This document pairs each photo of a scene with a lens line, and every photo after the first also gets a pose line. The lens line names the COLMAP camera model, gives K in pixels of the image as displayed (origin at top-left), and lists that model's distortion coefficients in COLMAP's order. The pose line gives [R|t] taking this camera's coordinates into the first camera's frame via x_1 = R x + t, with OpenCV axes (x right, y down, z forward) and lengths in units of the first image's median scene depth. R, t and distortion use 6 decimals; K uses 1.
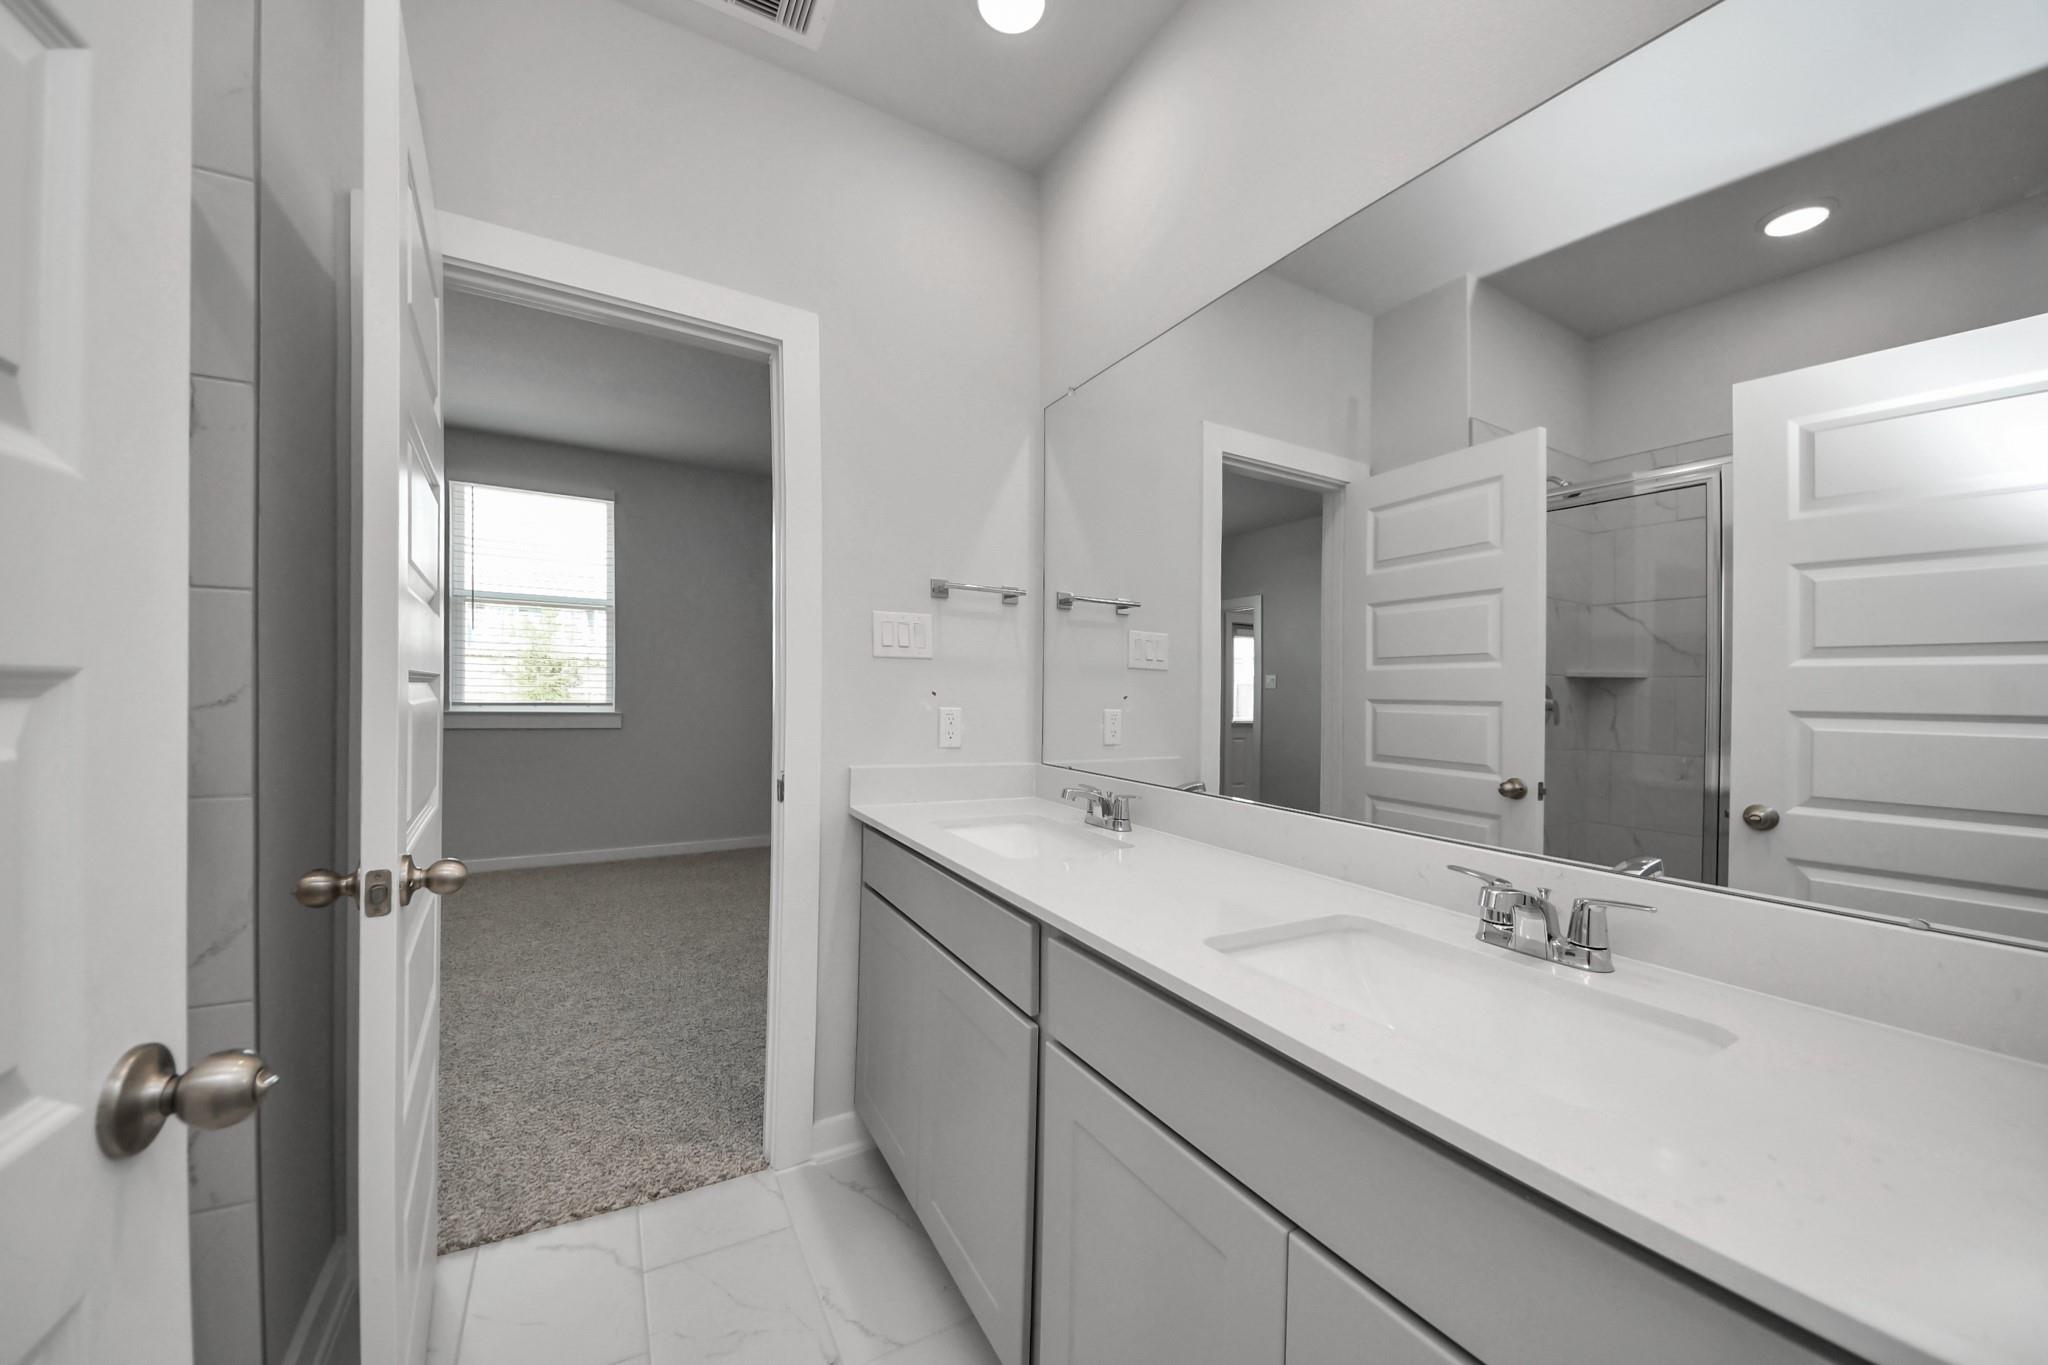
lens RADIAL K [[734.2, 0, 1037.4], [0, 734.2, 696.8], [0, 0, 1]] dist [-0.001558, -0.000161]
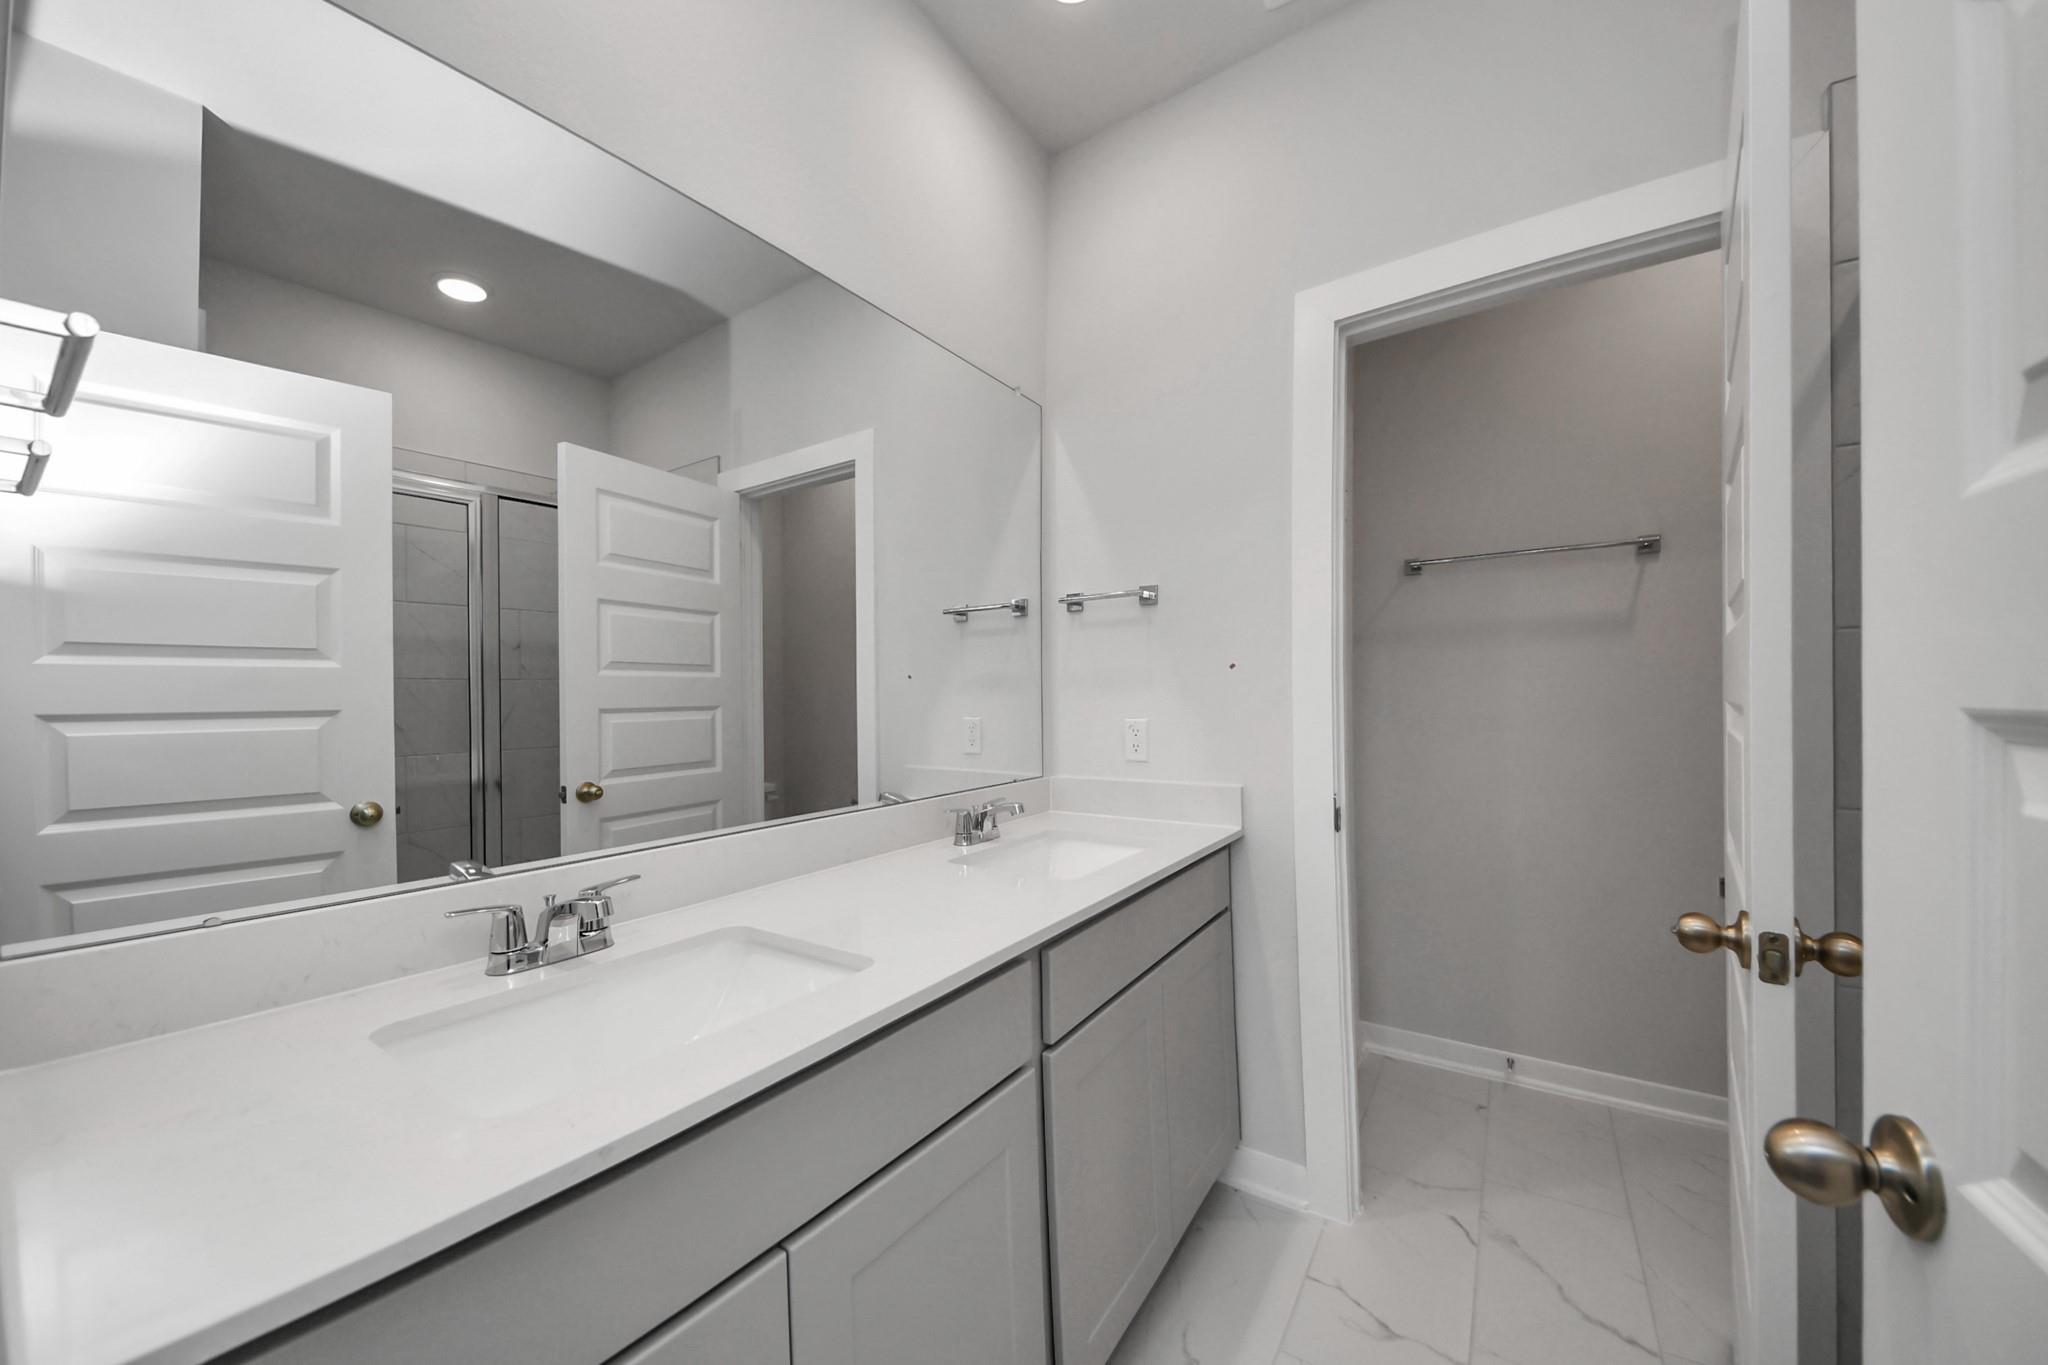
lens RADIAL K [[734.2, 0, 1033.6], [0, 734.2, 687.2], [0, 0, 1]] dist [-0.001558, -0.000161]
pose [[-0.437433, 0.000241, 0.899251, -0.401183], [0.007104, 0.999970, 0.003187, -0.013552], [-0.899223, 0.007783, -0.437422, 0.677212]]
